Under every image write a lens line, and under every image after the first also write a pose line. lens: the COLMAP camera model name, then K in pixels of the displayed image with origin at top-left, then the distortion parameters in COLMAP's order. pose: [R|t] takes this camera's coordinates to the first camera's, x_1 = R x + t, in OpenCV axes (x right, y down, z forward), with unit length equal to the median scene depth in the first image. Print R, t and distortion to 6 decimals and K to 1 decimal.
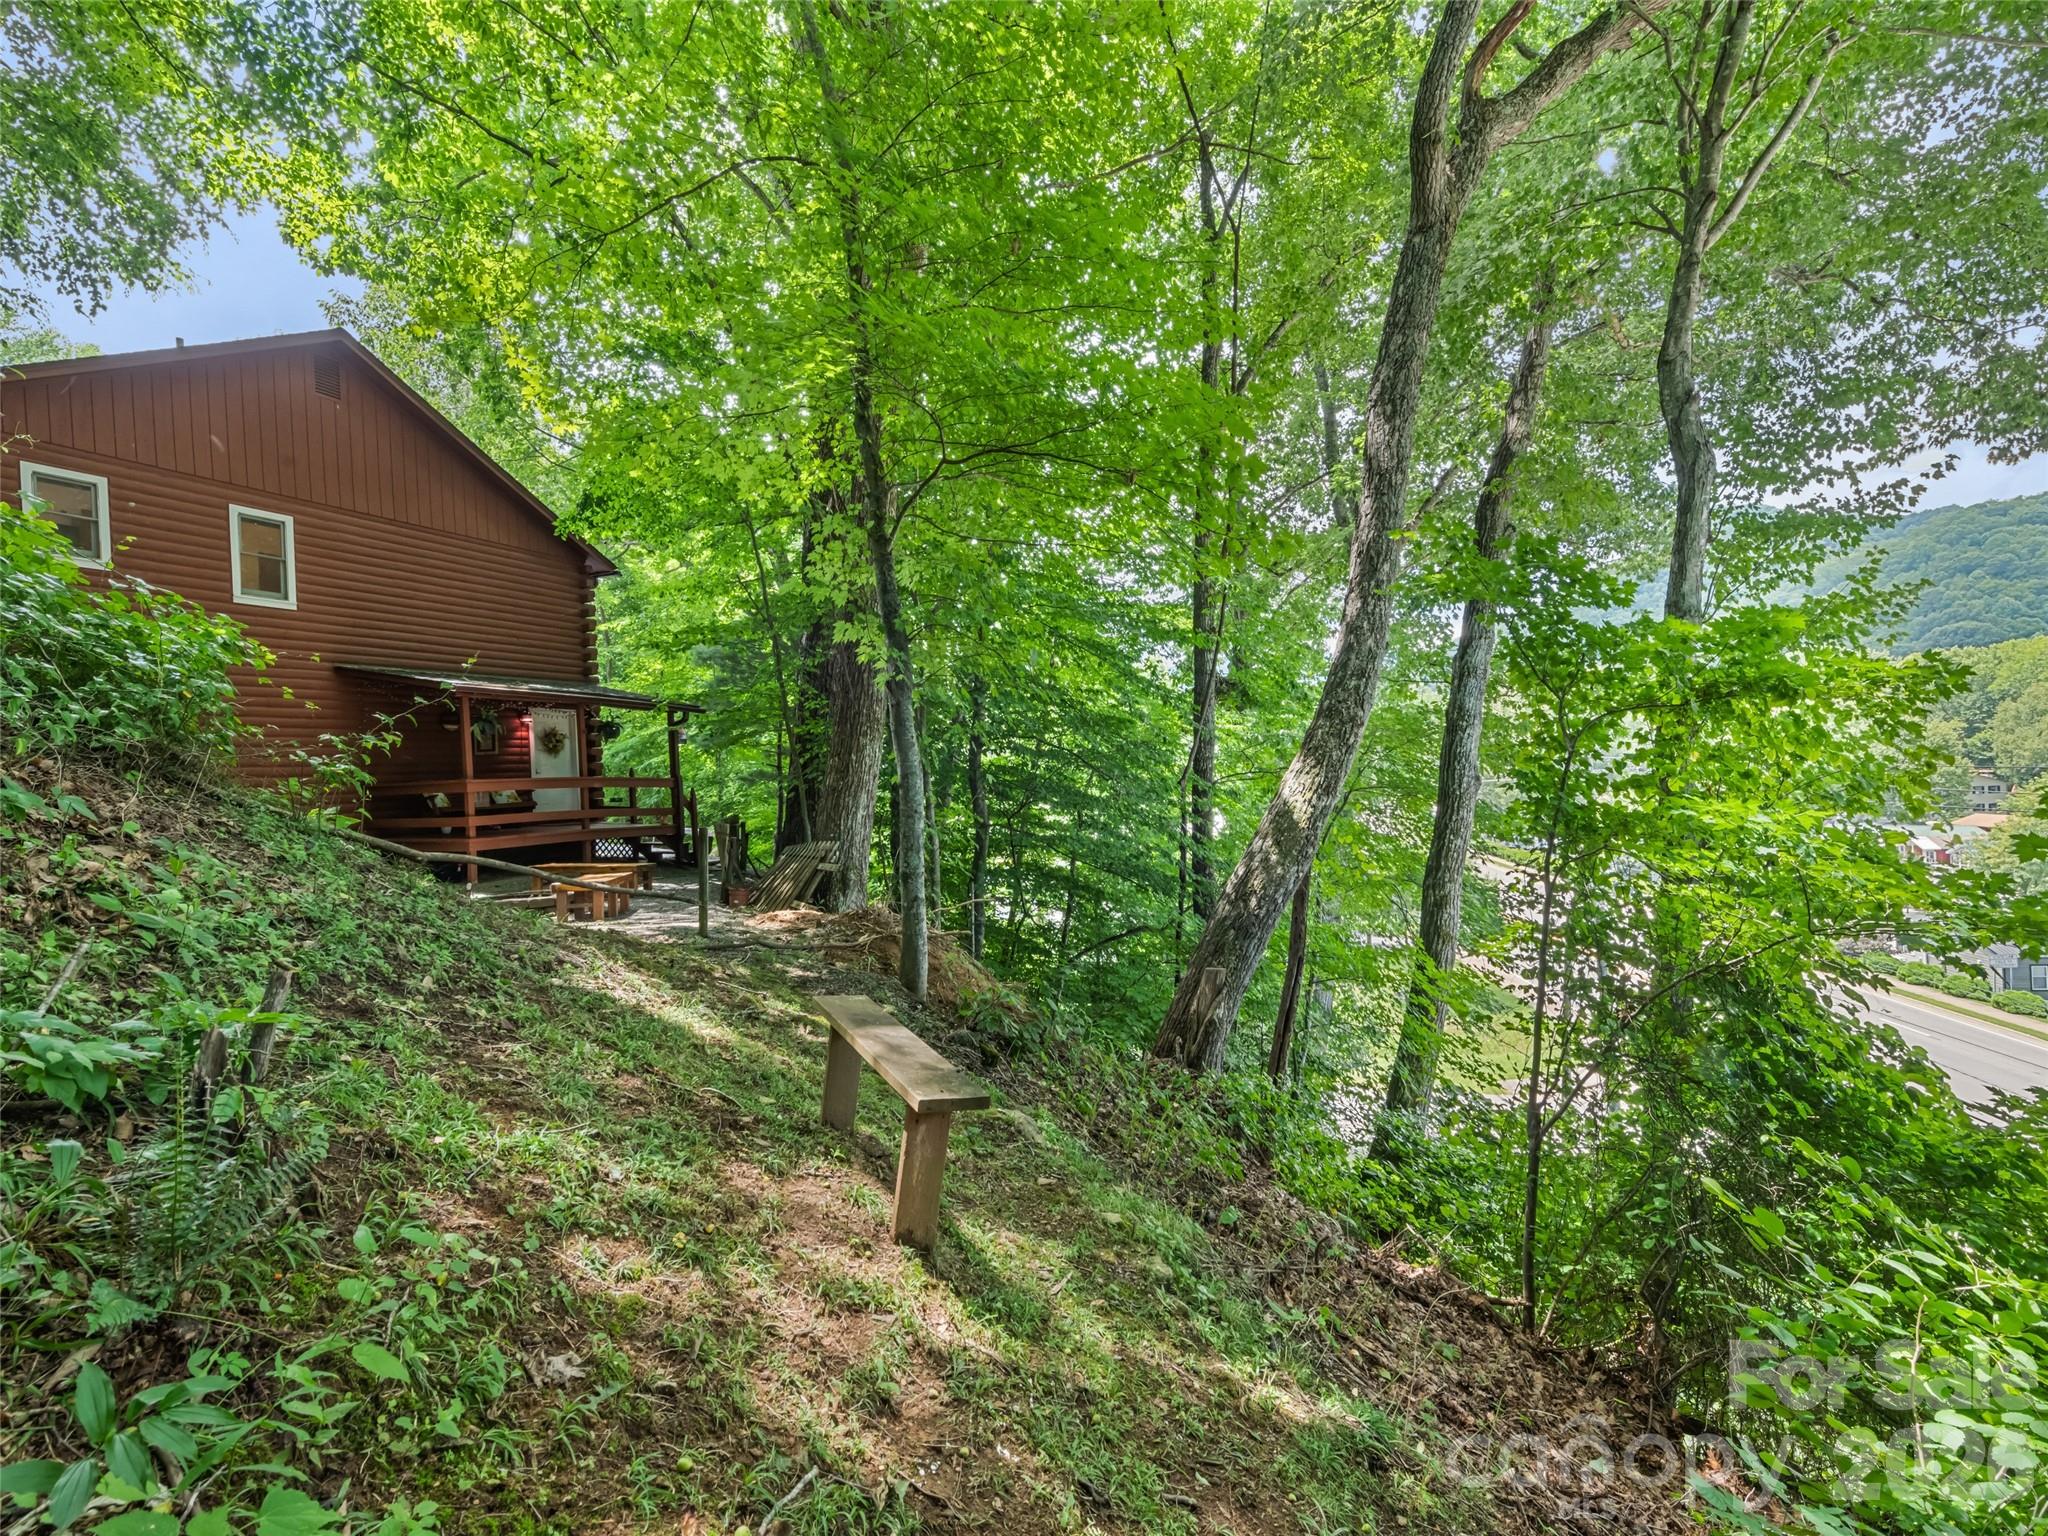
lens RADIAL K [[916.6, 0, 1019.7], [0, 916.6, 765.7], [0, 0, 1]] dist [0.010907, -0.001692]
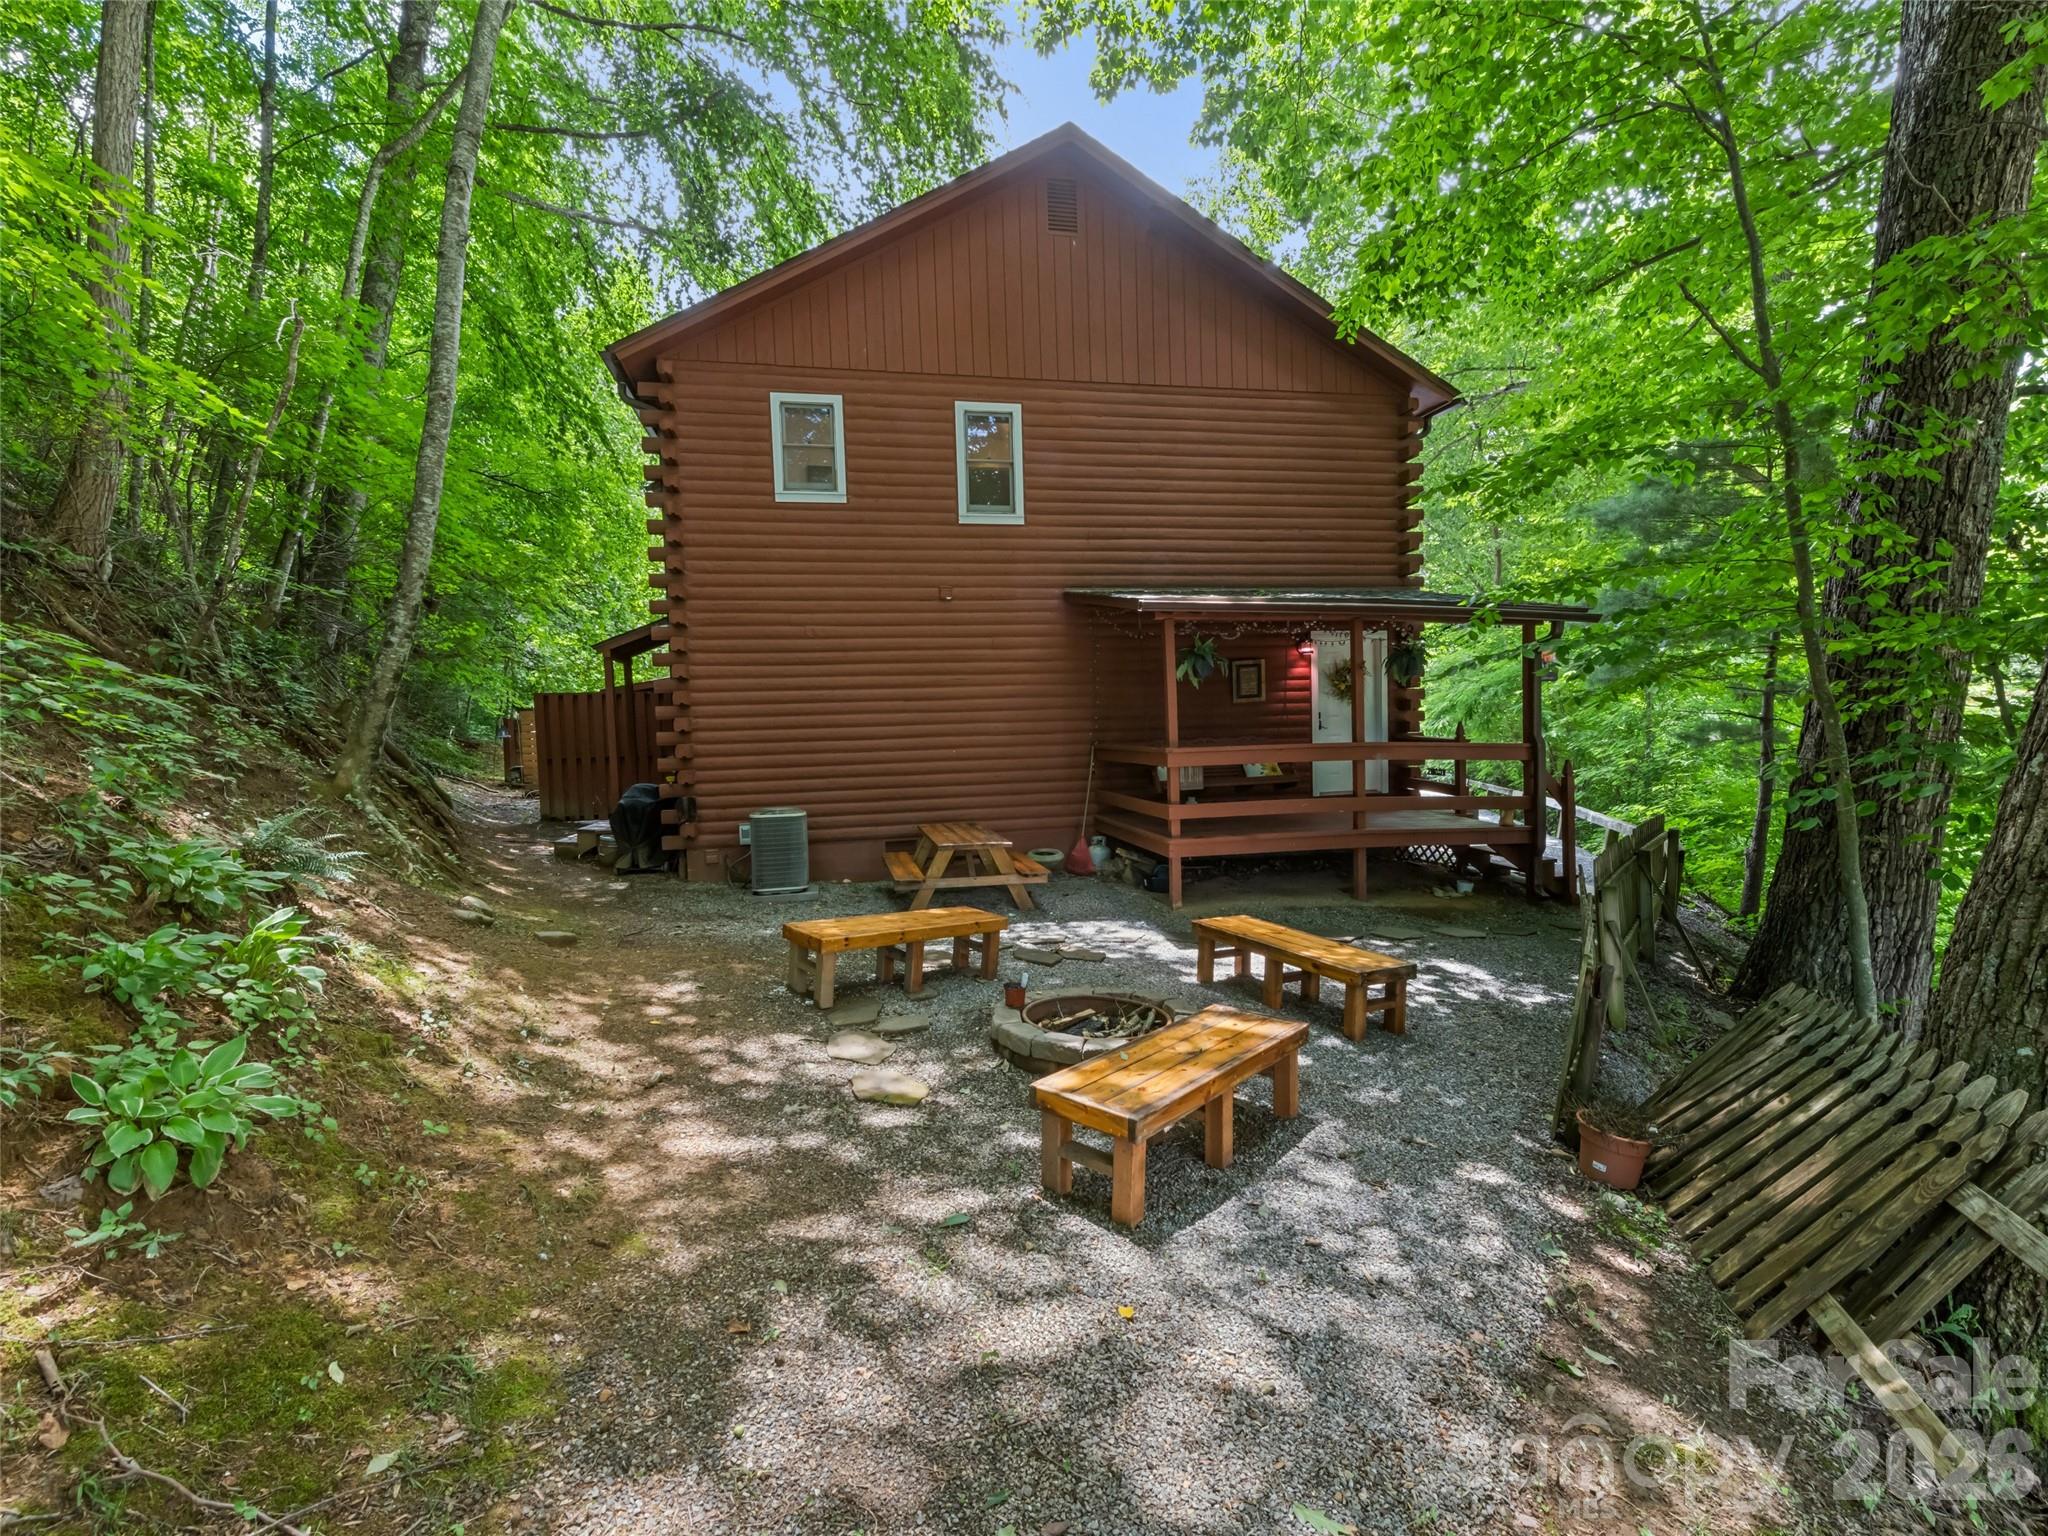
lens RADIAL K [[916.6, 0, 1019.7], [0, 916.6, 768.3], [0, 0, 1]] dist [0.010907, -0.001692]
pose [[0.594392, 0.059492, -0.801972, -0.117383], [0.007880, 0.996781, 0.079784, -0.018635], [0.804137, -0.053743, 0.592010, 0.432645]]
